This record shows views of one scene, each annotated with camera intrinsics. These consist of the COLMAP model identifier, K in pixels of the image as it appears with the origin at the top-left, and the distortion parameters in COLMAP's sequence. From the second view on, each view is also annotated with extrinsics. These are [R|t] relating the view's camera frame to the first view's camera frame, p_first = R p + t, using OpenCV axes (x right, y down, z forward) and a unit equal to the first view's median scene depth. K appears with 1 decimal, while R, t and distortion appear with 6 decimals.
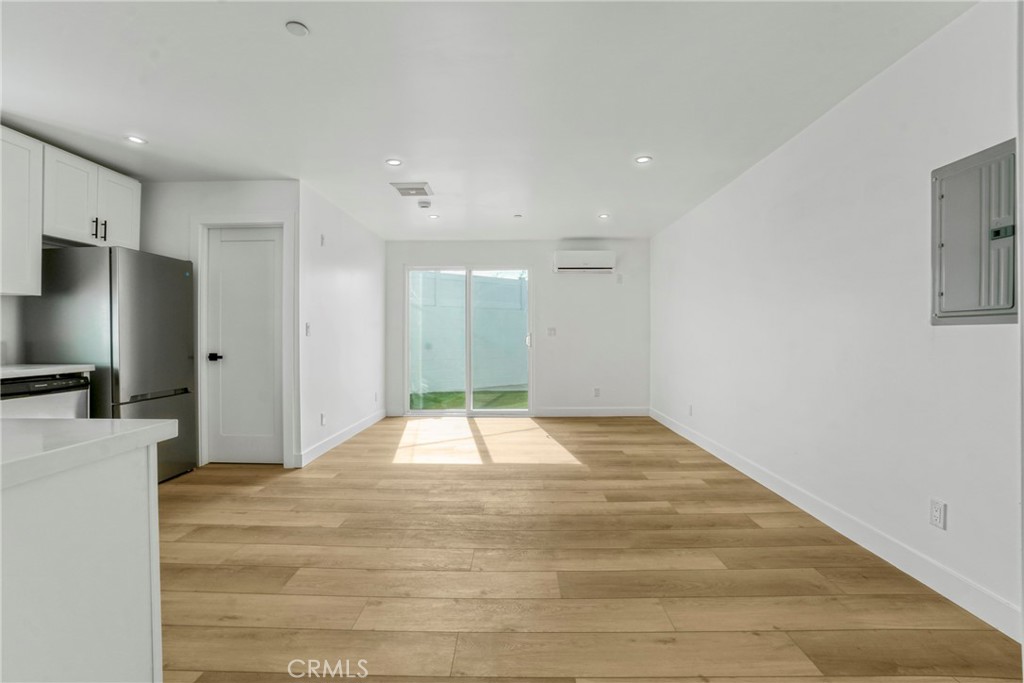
lens RADIAL K [[456.1, 0, 496.6], [0, 456.1, 337.3], [0, 0, 1]] dist [-0.042884, 0.010186]
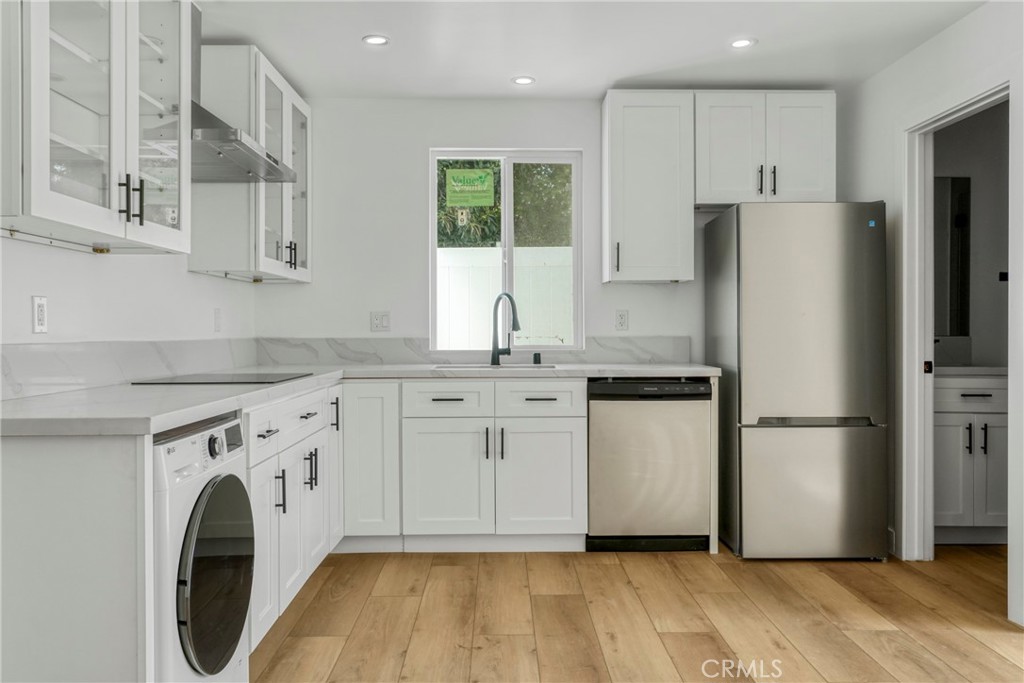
lens RADIAL K [[754.9, 0, 517.0], [0, 754.9, 333.2], [0, 0, 1]] dist [0.003071, 0.000992]
pose [[0.070991, 0.006768, -0.997454, 0.293391], [-0.001403, 0.999977, 0.006686, -0.004276], [0.997476, 0.000925, 0.070999, 0.509520]]
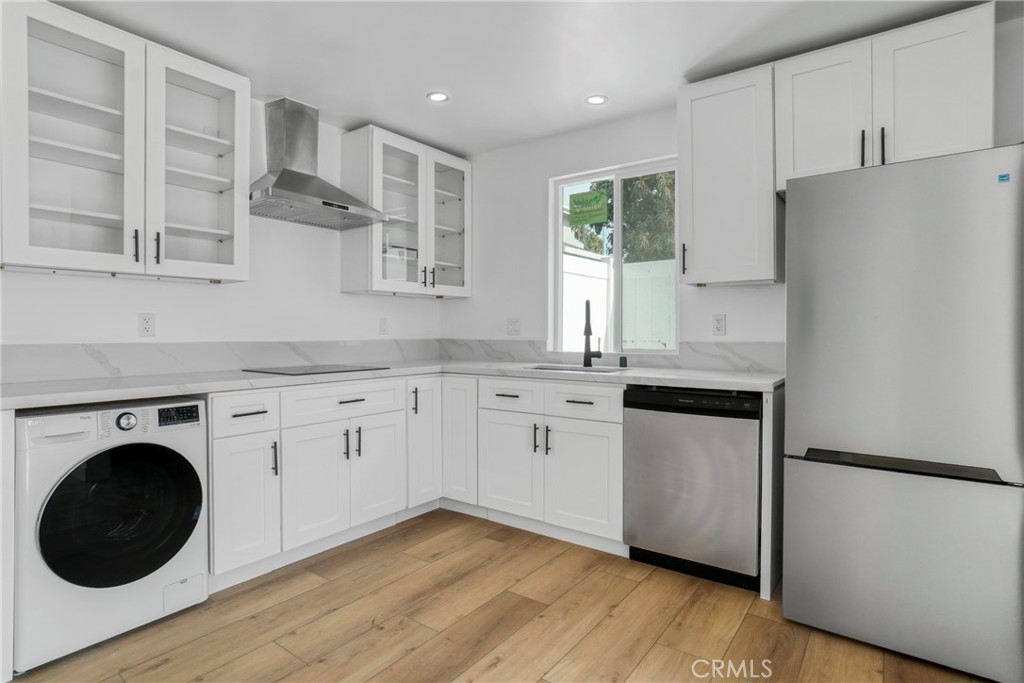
lens RADIAL K [[529.6, 0, 507.2], [0, 529.6, 334.7], [0, 0, 1]] dist [-0.026533, 0.004817]
pose [[-0.548041, 0.008779, -0.836406, -0.080618], [-0.002029, 0.999928, 0.011826, -0.011954], [0.836449, 0.008178, -0.547983, 0.977127]]
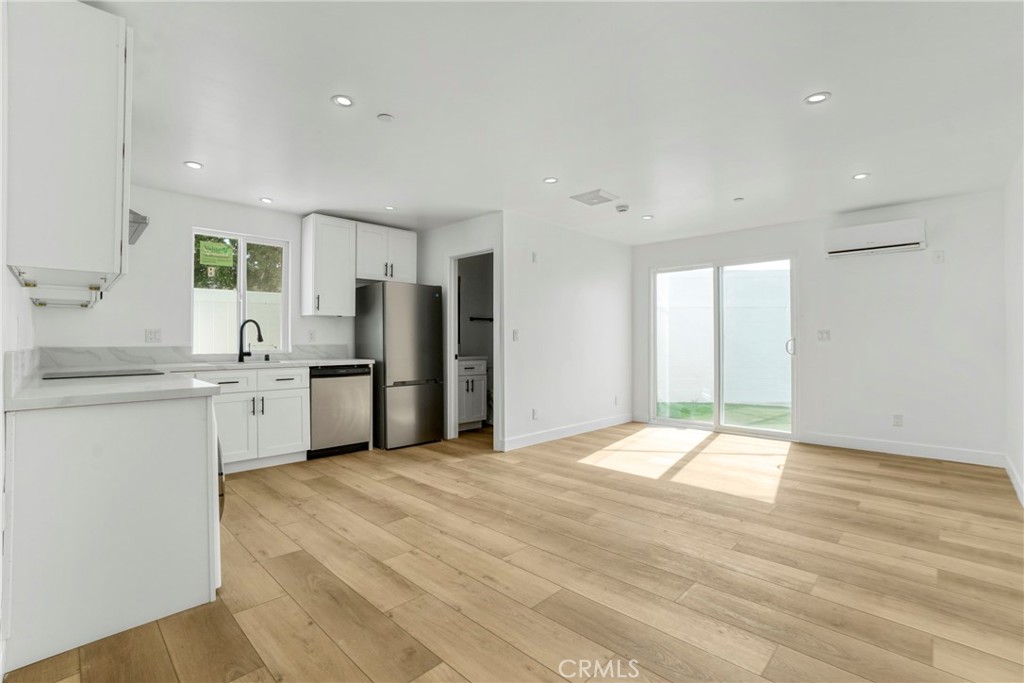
lens RADIAL K [[456.1, 0, 497.0], [0, 456.1, 336.2], [0, 0, 1]] dist [-0.042884, 0.010186]
pose [[0.728910, -0.006819, -0.684576, 0.428506], [-0.001374, 0.999934, -0.011423, -0.001898], [0.684608, 0.009267, 0.728852, 0.126368]]
